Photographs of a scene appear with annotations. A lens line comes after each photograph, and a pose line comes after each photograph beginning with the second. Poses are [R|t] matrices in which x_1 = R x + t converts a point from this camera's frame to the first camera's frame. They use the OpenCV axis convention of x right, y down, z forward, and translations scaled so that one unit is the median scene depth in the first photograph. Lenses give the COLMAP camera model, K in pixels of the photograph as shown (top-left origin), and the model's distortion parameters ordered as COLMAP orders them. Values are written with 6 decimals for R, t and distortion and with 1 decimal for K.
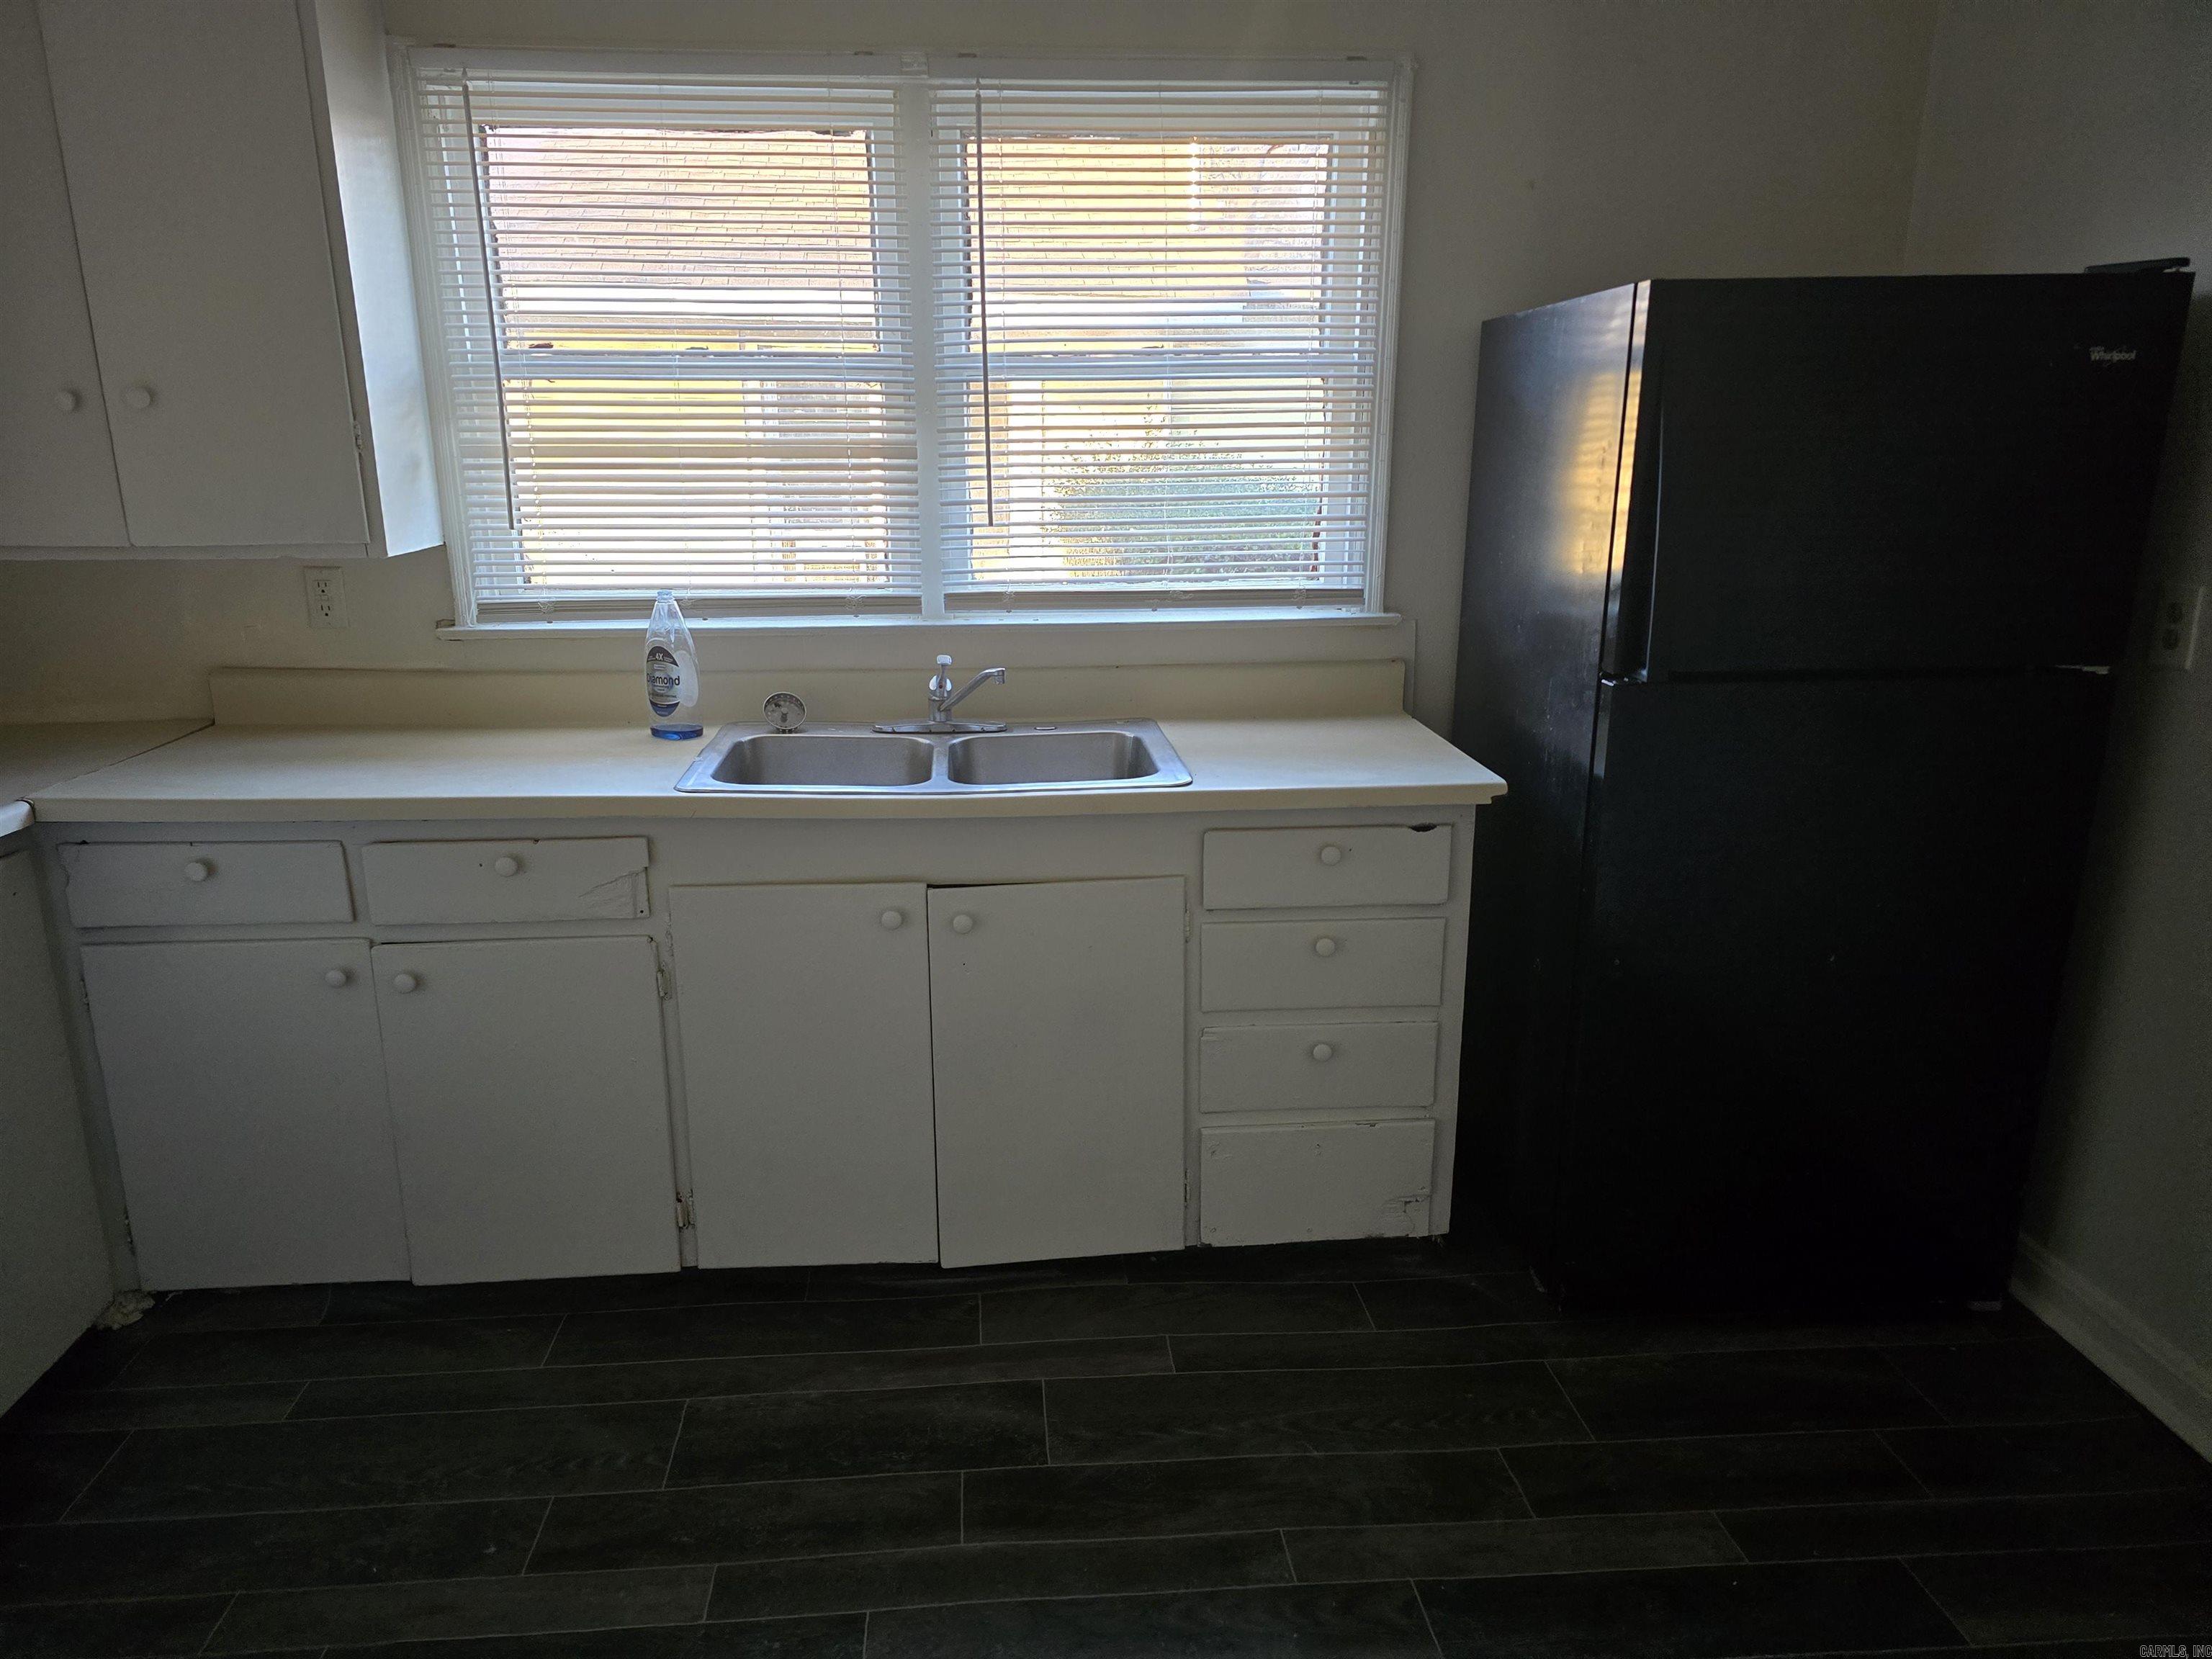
lens RADIAL K [[1479.0, 0, 1095.7], [0, 1479.0, 846.8], [0, 0, 1]] dist [0.064753, -0.045042]
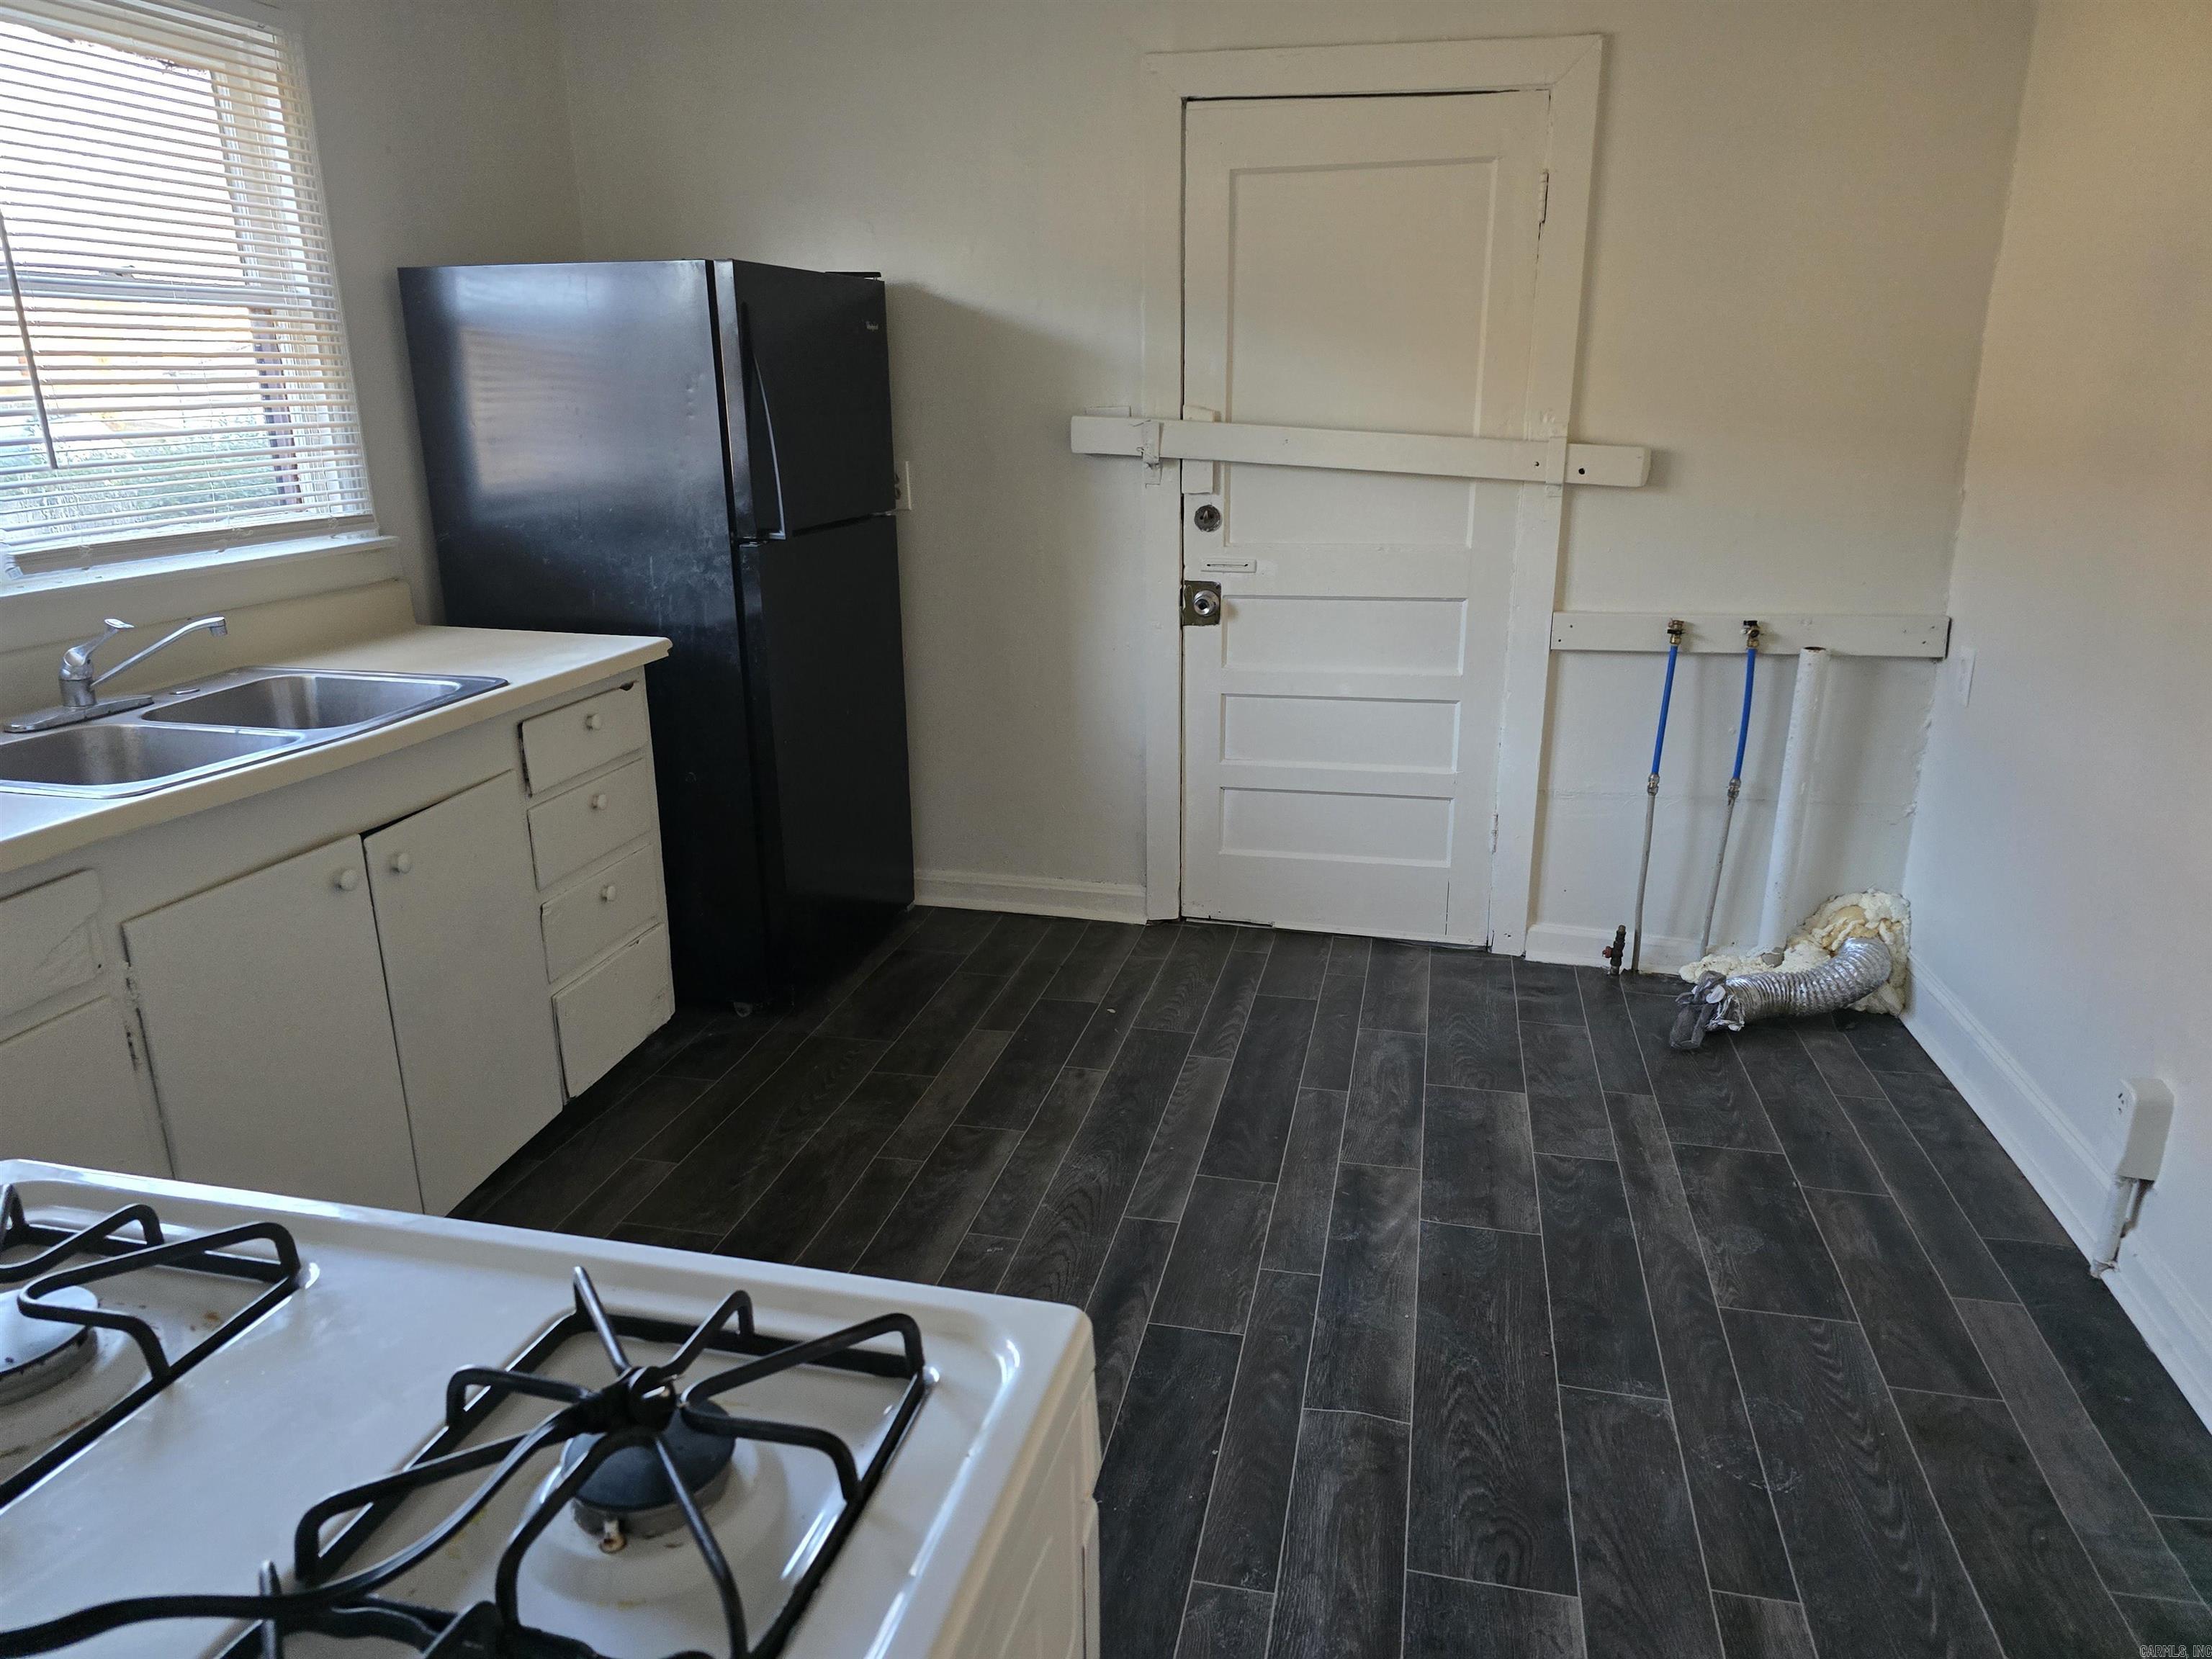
lens RADIAL K [[1479.0, 0, 1095.7], [0, 1479.0, 846.8], [0, 0, 1]] dist [0.064753, -0.045042]
pose [[0.298626, -0.282733, 0.911529, -0.834408], [0.266128, 0.941894, 0.204966, -0.038051], [-0.916514, 0.181375, 0.356517, 0.221227]]
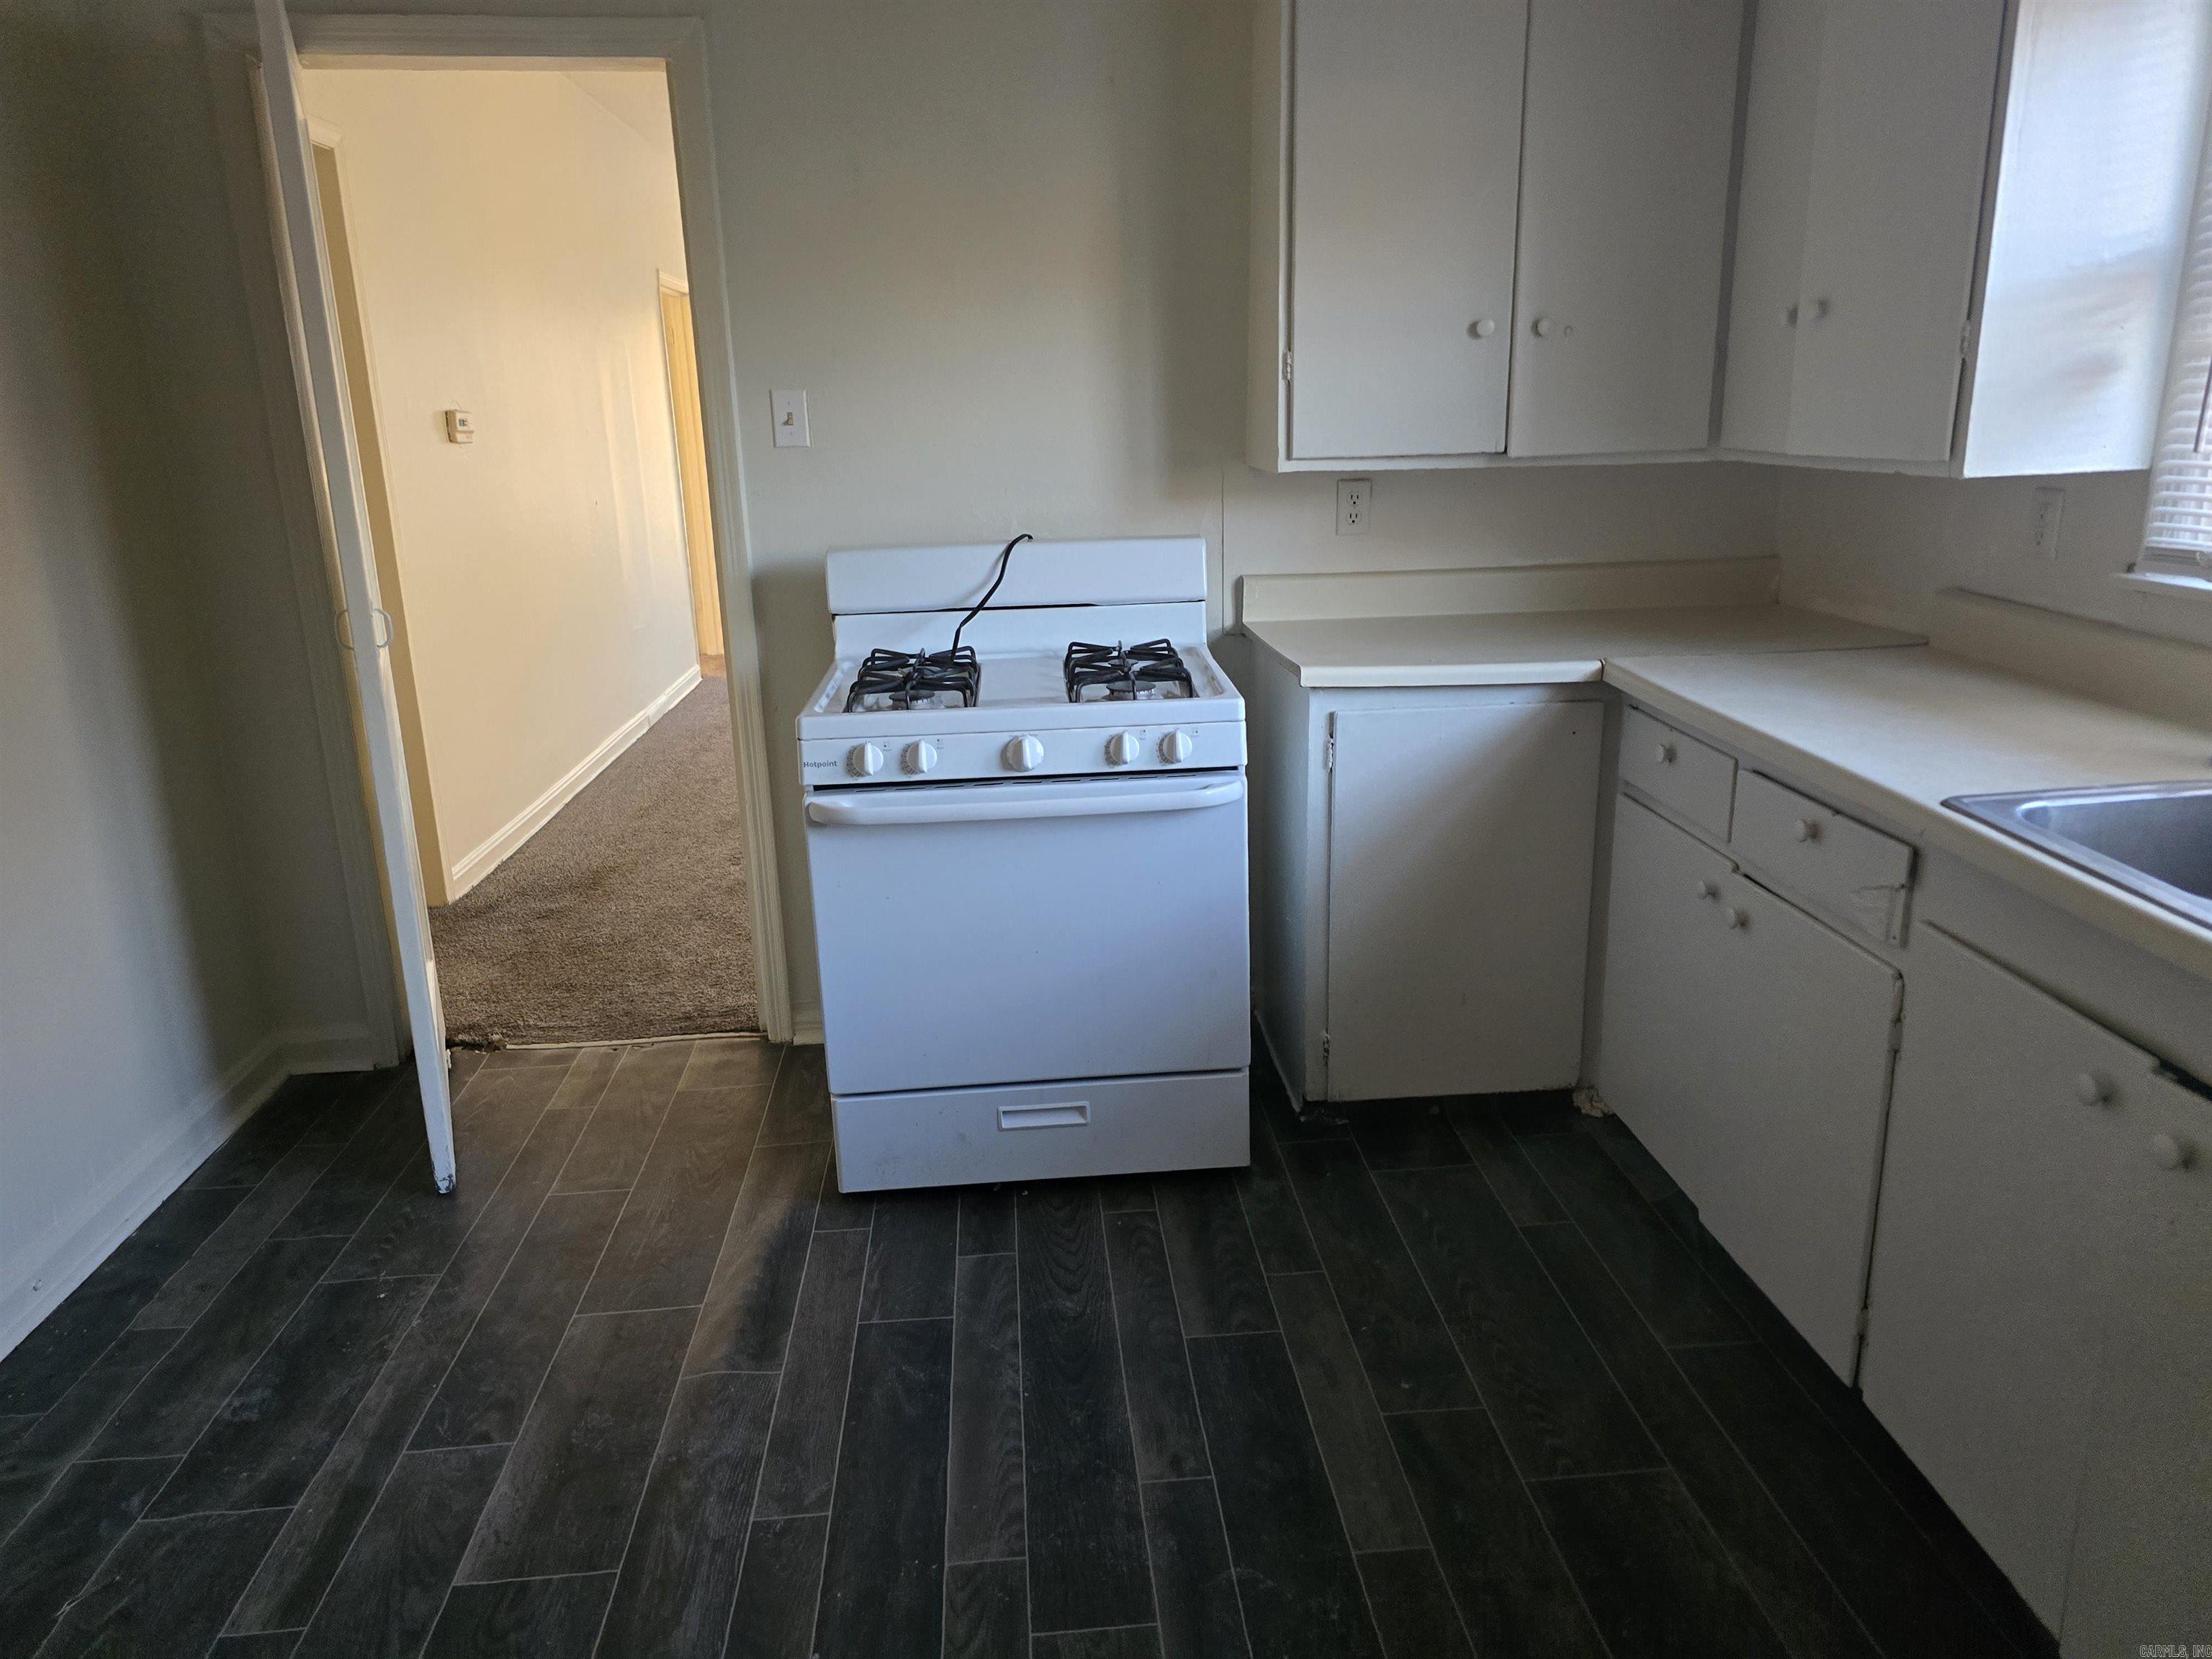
lens RADIAL K [[1484.0, 0, 1084.5], [0, 1484.0, 803.6], [0, 0, 1]] dist [0.050320, -0.045305]
pose [[-0.006214, 0.267670, -0.963490, 0.433645], [-0.239222, 0.935134, 0.261336, -0.124828], [0.970945, 0.232112, 0.058221, 0.508770]]
